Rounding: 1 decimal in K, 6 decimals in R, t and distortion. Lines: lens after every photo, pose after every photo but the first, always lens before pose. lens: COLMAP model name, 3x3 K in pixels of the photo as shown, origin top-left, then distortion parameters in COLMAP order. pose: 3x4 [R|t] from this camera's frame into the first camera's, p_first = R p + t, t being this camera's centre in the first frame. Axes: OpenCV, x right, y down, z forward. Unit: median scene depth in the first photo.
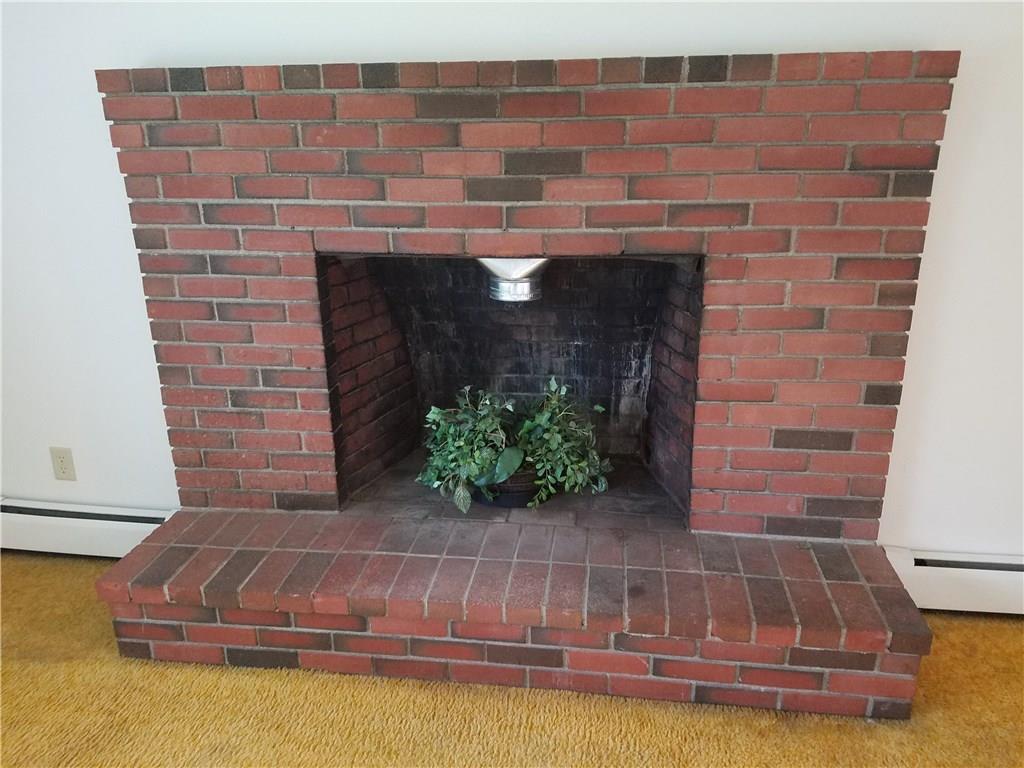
lens RADIAL K [[781.7, 0, 526.7], [0, 781.7, 382.3], [0, 0, 1]] dist [0.121301, -0.278145]
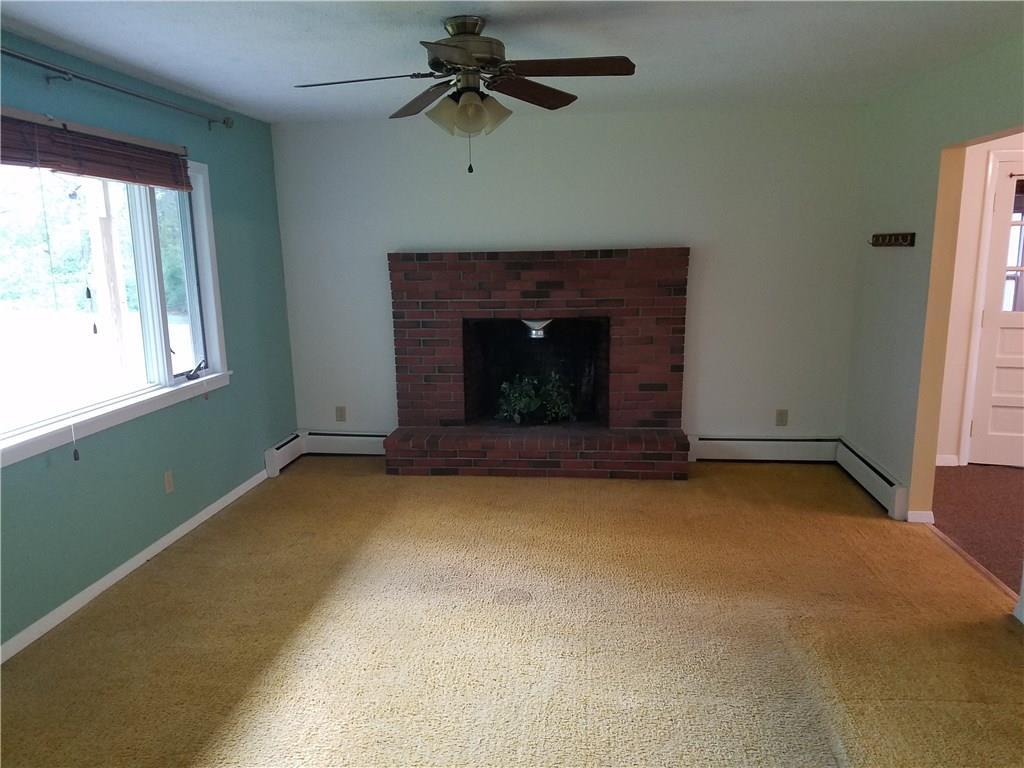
lens RADIAL K [[783.7, 0, 509.6], [0, 783.7, 405.2], [0, 0, 1]] dist [0.003958, 0.002097]
pose [[0.999846, -0.009681, 0.014645, -0.156516], [0.011426, 0.992186, -0.124241, 0.456273], [-0.013328, 0.124389, 0.992144, -1.591572]]
